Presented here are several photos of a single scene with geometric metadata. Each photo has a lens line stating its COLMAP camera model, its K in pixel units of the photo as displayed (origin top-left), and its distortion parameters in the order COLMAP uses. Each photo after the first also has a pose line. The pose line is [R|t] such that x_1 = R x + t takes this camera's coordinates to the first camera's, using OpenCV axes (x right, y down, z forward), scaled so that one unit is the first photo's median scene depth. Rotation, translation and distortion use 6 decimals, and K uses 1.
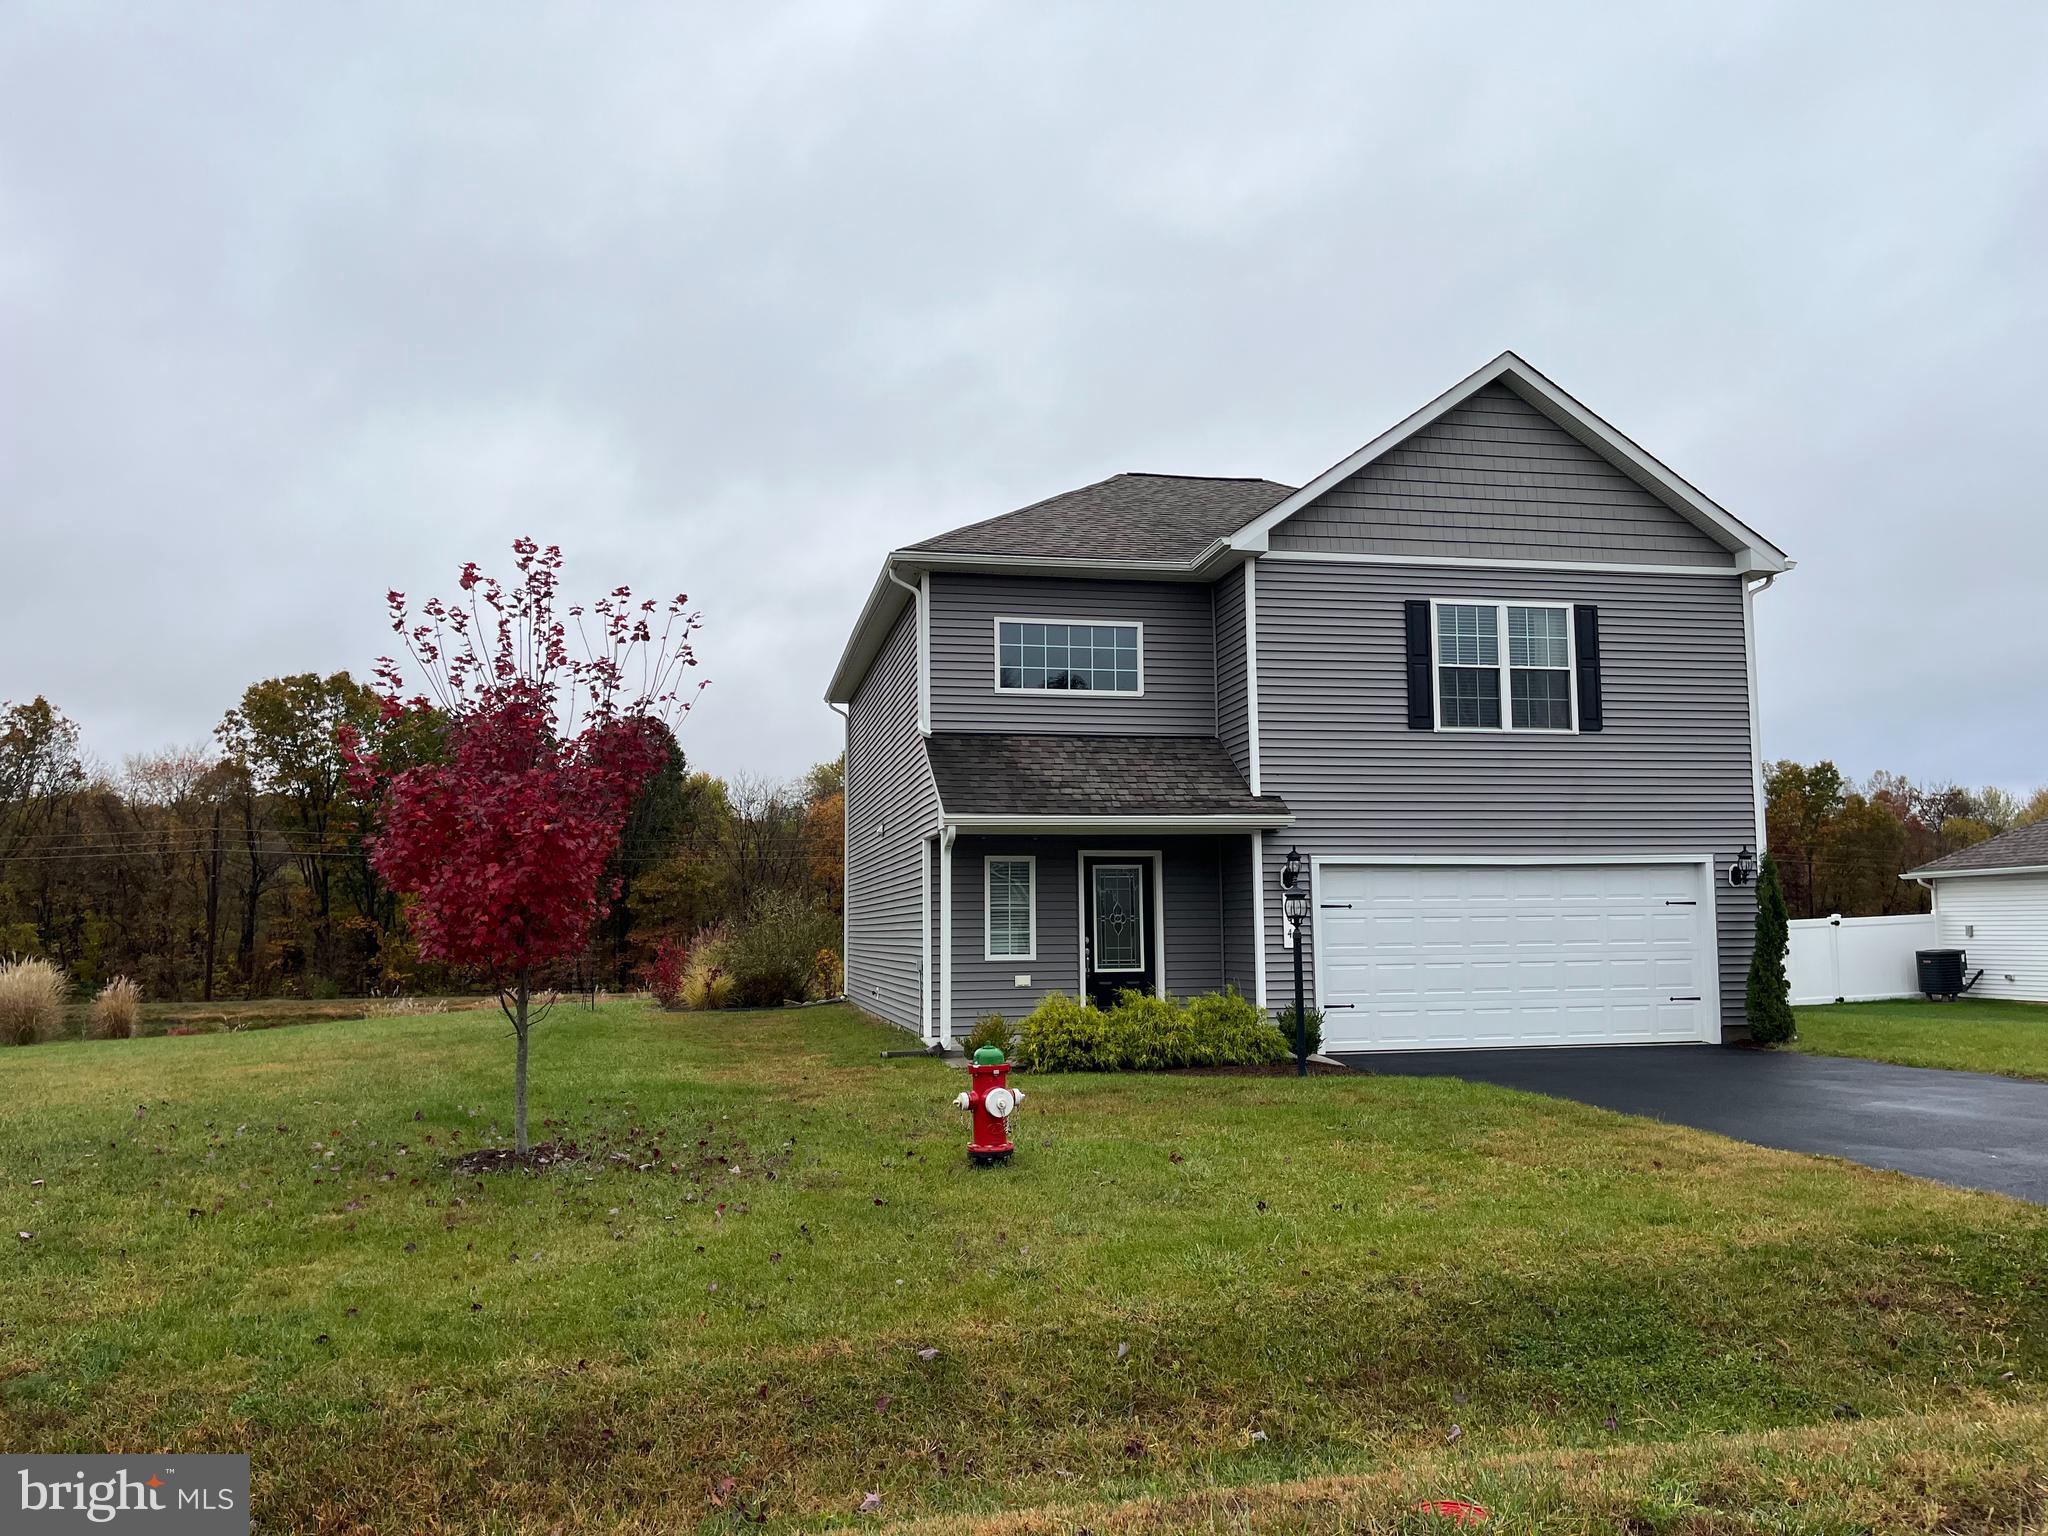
lens RADIAL K [[1551.2, 0, 1021.9], [0, 1551.2, 777.8], [0, 0, 1]] dist [0.056296, -0.036788]
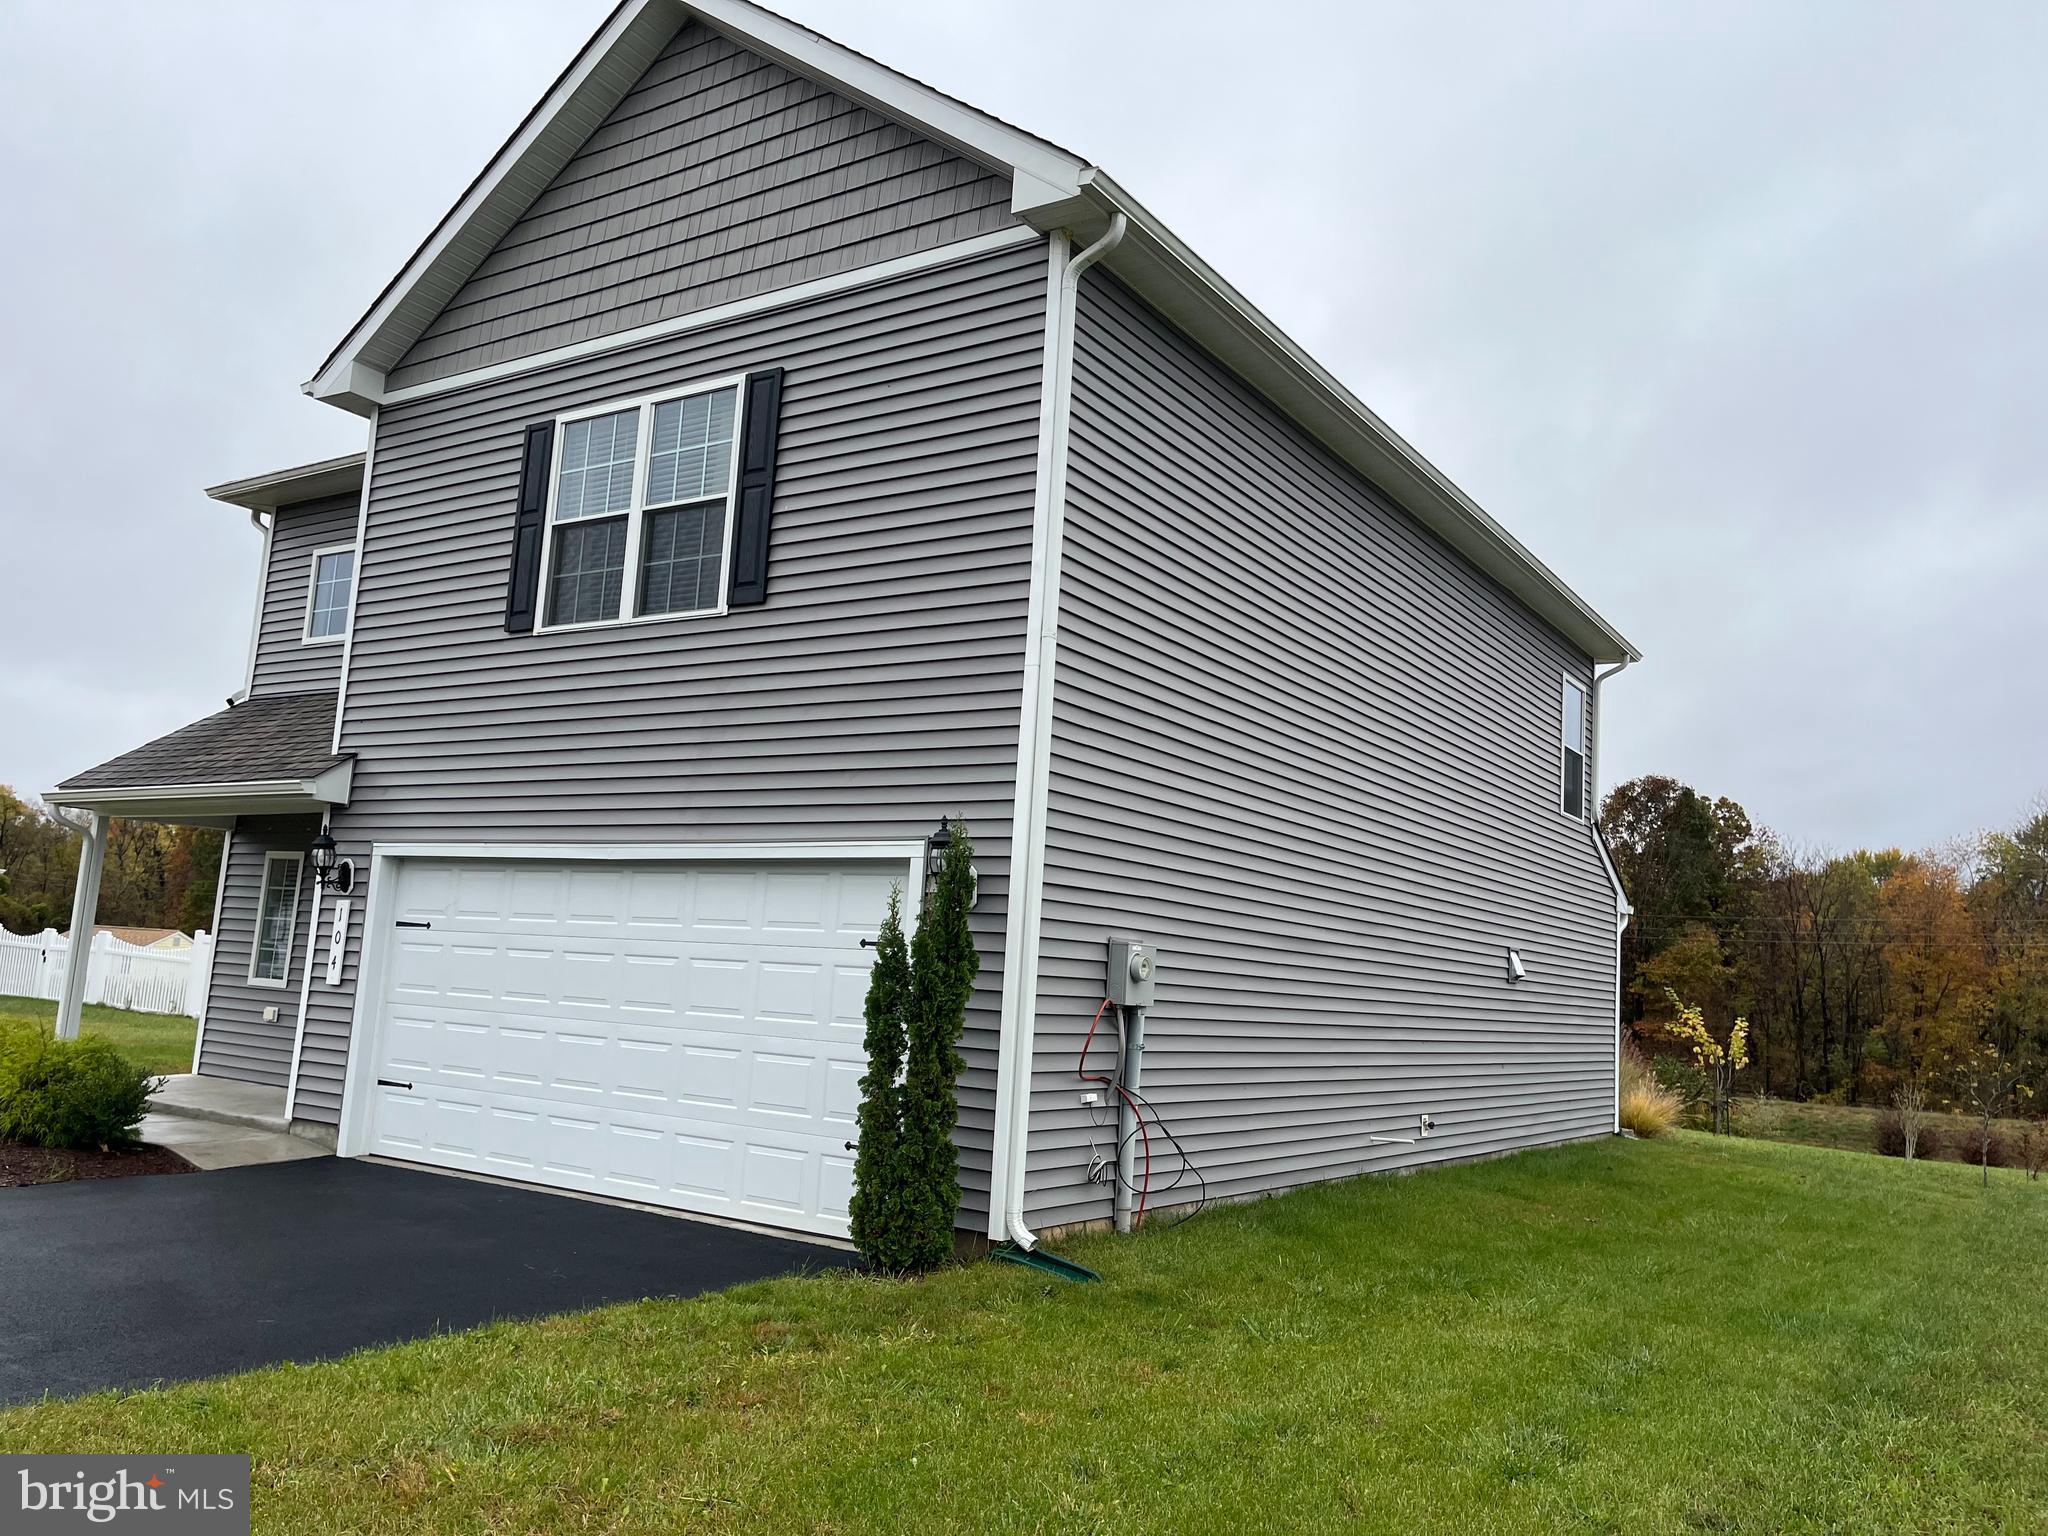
lens RADIAL K [[1551.2, 0, 1018.7], [0, 1551.2, 765.2], [0, 0, 1]] dist [0.056296, -0.036788]
pose [[0.694547, -0.045470, -0.718009, 0.801482], [0.000406, 0.998025, -0.062809, 0.056044], [0.719447, 0.043332, 0.693194, 0.709955]]
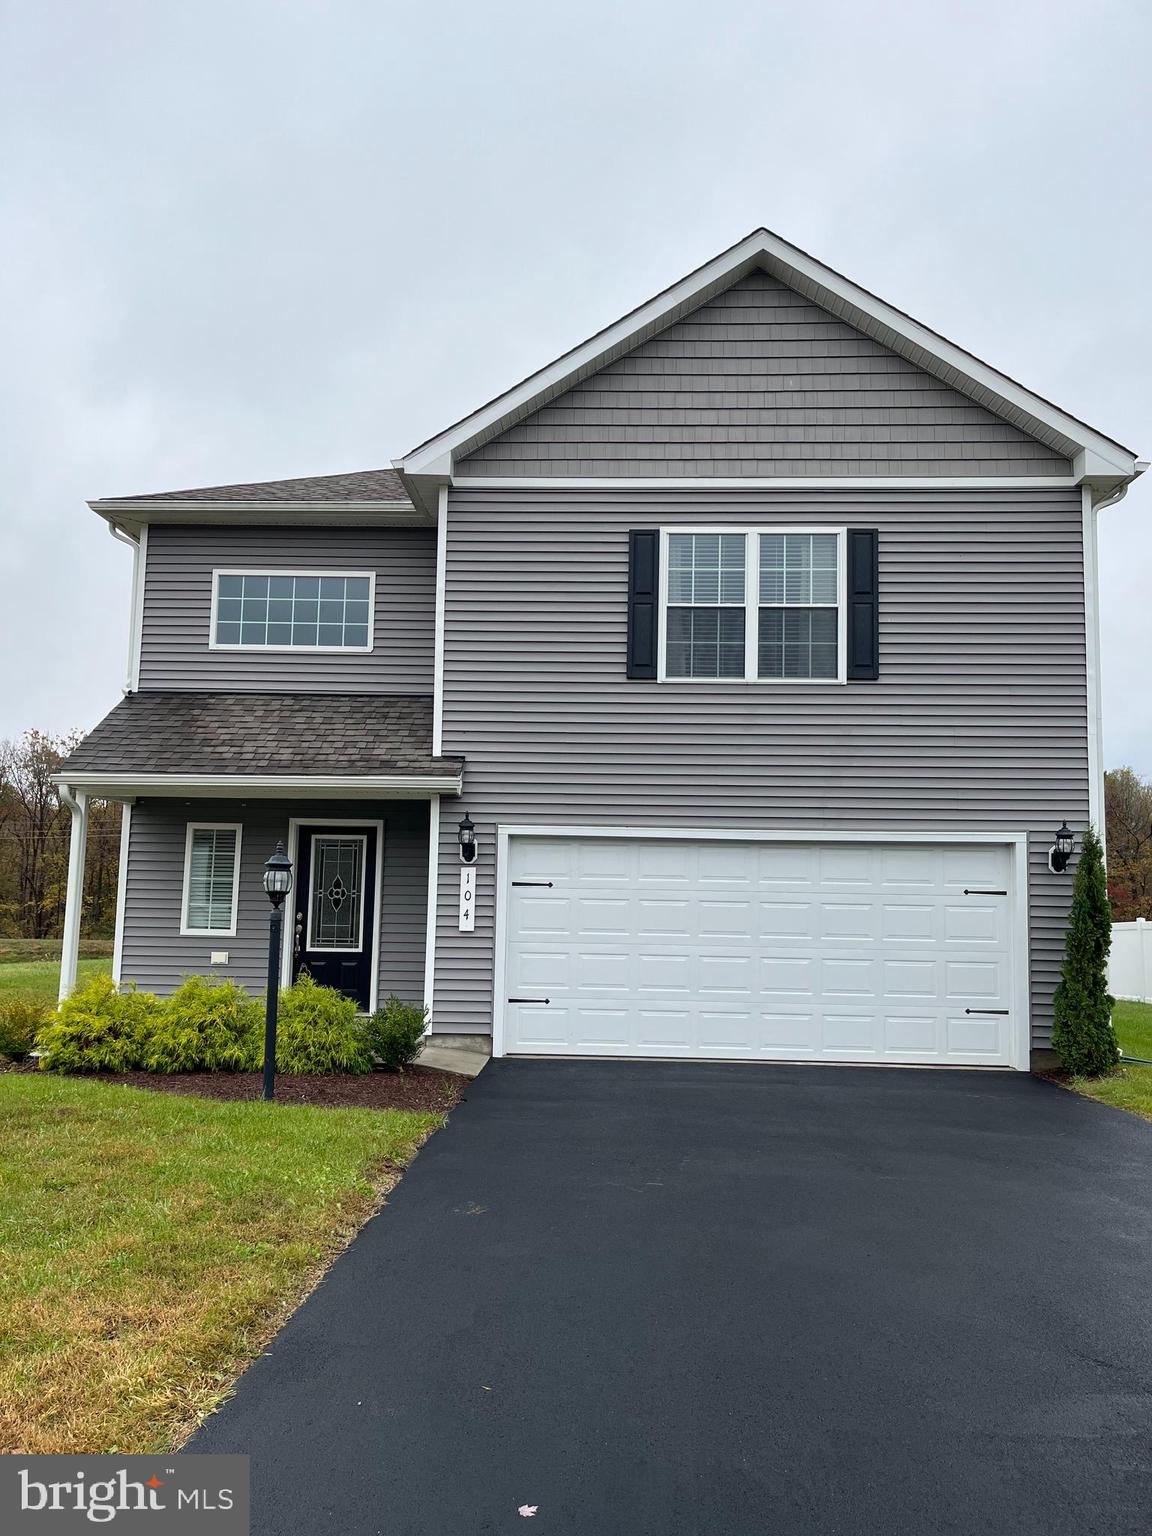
lens RADIAL K [[1163.4, 0, 571.0], [0, 1163.4, 778.8], [0, 0, 1]] dist [0.056296, -0.036788]
pose [[0.968945, 0.003455, -0.247251, 0.368981], [-0.005837, 0.999943, -0.008900, 0.028419], [0.247206, 0.010066, 0.968911, 0.366751]]
